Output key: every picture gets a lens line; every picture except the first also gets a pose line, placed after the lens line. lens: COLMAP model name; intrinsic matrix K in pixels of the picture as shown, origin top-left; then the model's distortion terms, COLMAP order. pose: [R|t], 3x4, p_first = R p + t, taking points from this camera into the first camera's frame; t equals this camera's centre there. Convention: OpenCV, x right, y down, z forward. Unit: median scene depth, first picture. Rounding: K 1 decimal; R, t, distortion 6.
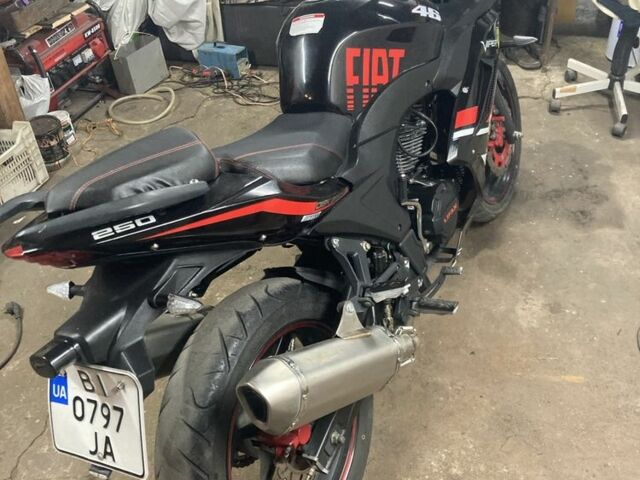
lens RADIAL K [[718.1, 0, 320.0], [0, 718.1, 240.0], [0, 0, 1]] dist [0.015682, -0.007949]
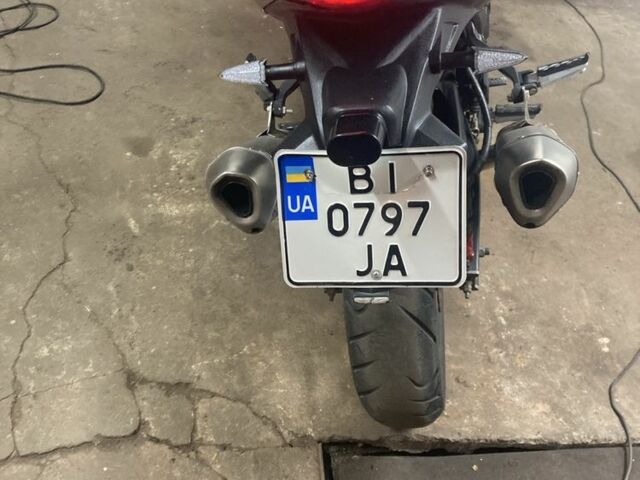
lens RADIAL K [[718.1, 0, 320.0], [0, 718.1, 240.0], [0, 0, 1]] dist [0.015682, -0.007949]
pose [[0.913157, -0.132093, 0.385611, -0.647615], [0.083648, 0.986628, 0.139890, 0.147184], [-0.398933, -0.095486, 0.911995, 0.314062]]
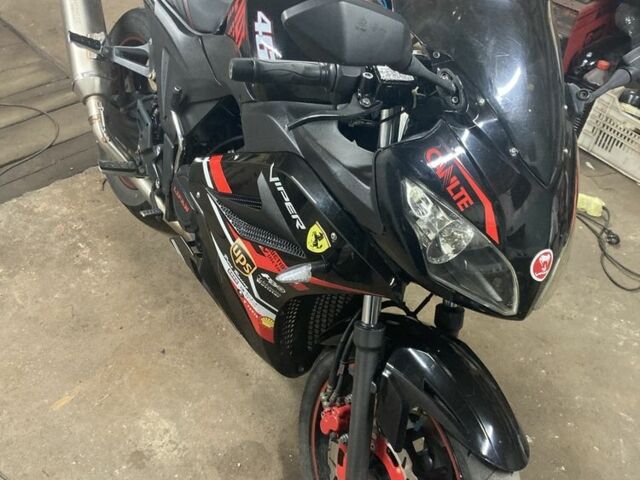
lens RADIAL K [[718.1, 0, 320.0], [0, 718.1, 240.0], [0, 0, 1]] dist [0.015682, -0.007949]
pose [[-0.530057, 0.588475, -0.610522, 1.060230], [-0.558436, 0.299554, 0.773573, -1.297018], [0.638113, 0.750975, 0.169845, 1.555646]]
